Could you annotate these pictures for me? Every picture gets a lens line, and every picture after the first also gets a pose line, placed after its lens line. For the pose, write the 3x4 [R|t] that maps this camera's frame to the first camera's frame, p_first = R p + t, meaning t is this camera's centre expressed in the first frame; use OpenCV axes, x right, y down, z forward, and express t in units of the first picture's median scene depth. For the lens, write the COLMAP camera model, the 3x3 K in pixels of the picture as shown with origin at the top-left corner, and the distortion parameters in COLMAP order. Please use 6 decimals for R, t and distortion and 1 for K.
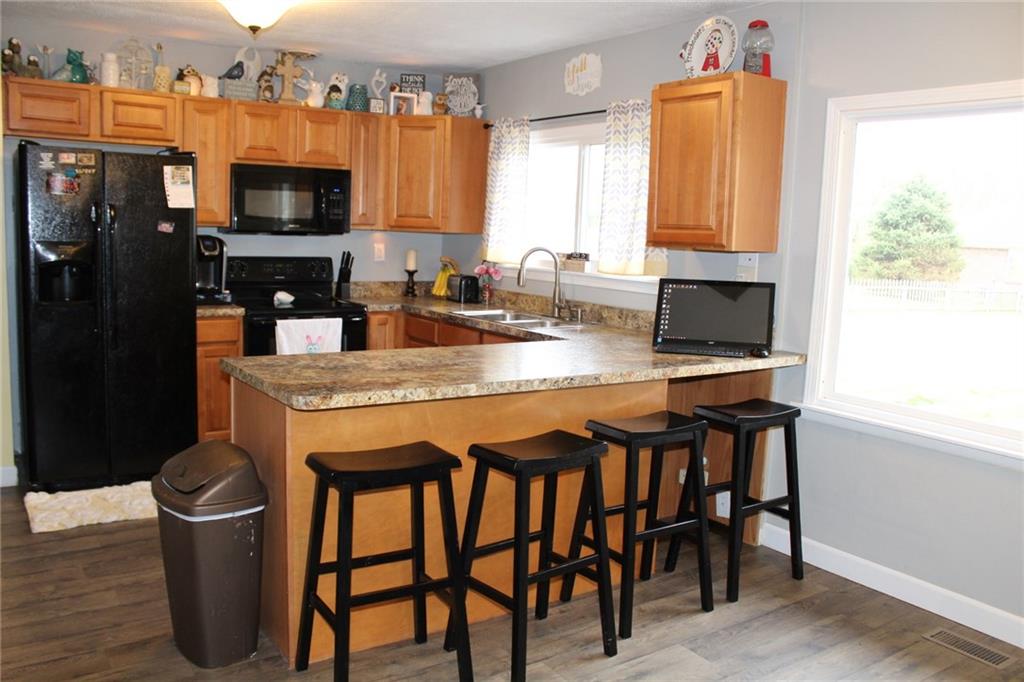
lens RADIAL K [[862.2, 0, 512.0], [0, 862.2, 341.0], [0, 0, 1]] dist [-0.168382, 0.148880]
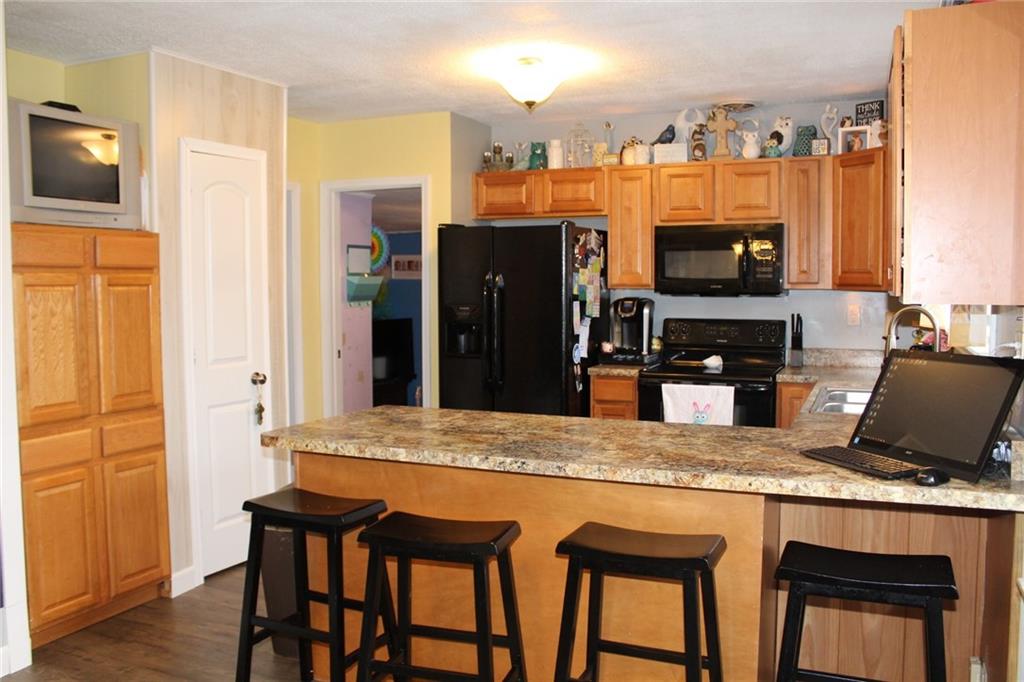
lens RADIAL K [[862.2, 0, 512.0], [0, 862.2, 341.0], [0, 0, 1]] dist [-0.168382, 0.148880]
pose [[0.528978, 0.017328, -0.848459, 0.441985], [-0.083808, 0.995971, -0.031910, -0.026153], [0.844487, 0.087988, 0.528299, 0.318065]]
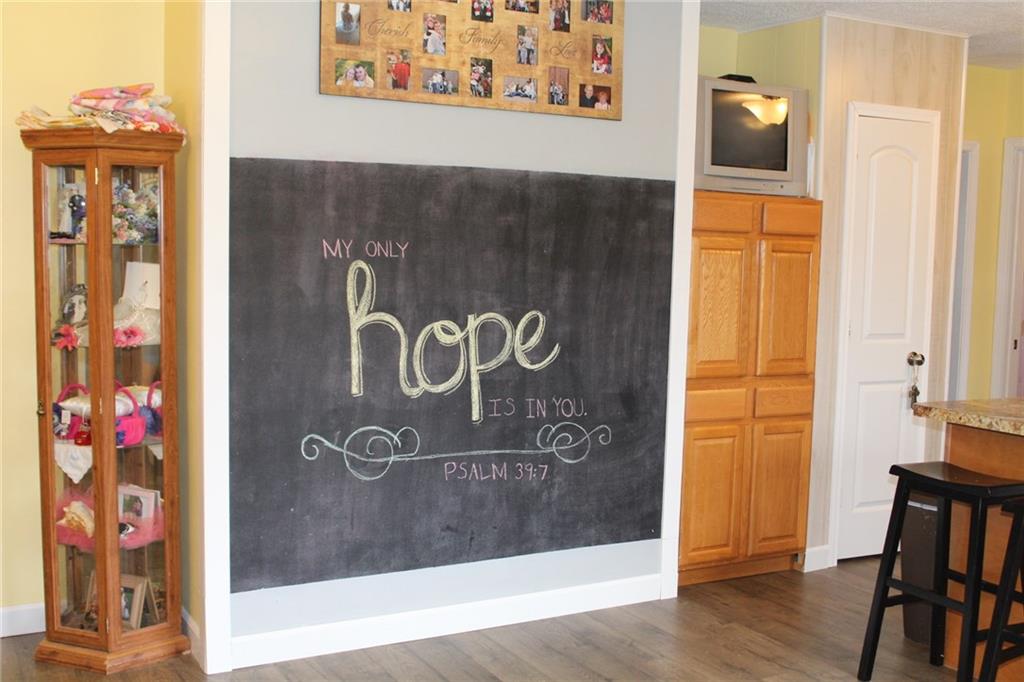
lens RADIAL K [[1139.8, 0, 512.0], [0, 1139.8, 341.0], [0, 0, 1]] dist [-0.076714, 0.009362]
pose [[-0.078204, 0.039492, -0.996155, 0.643953], [-0.155245, 0.986543, 0.051299, -0.007279], [0.984776, 0.158659, -0.071021, 0.263434]]
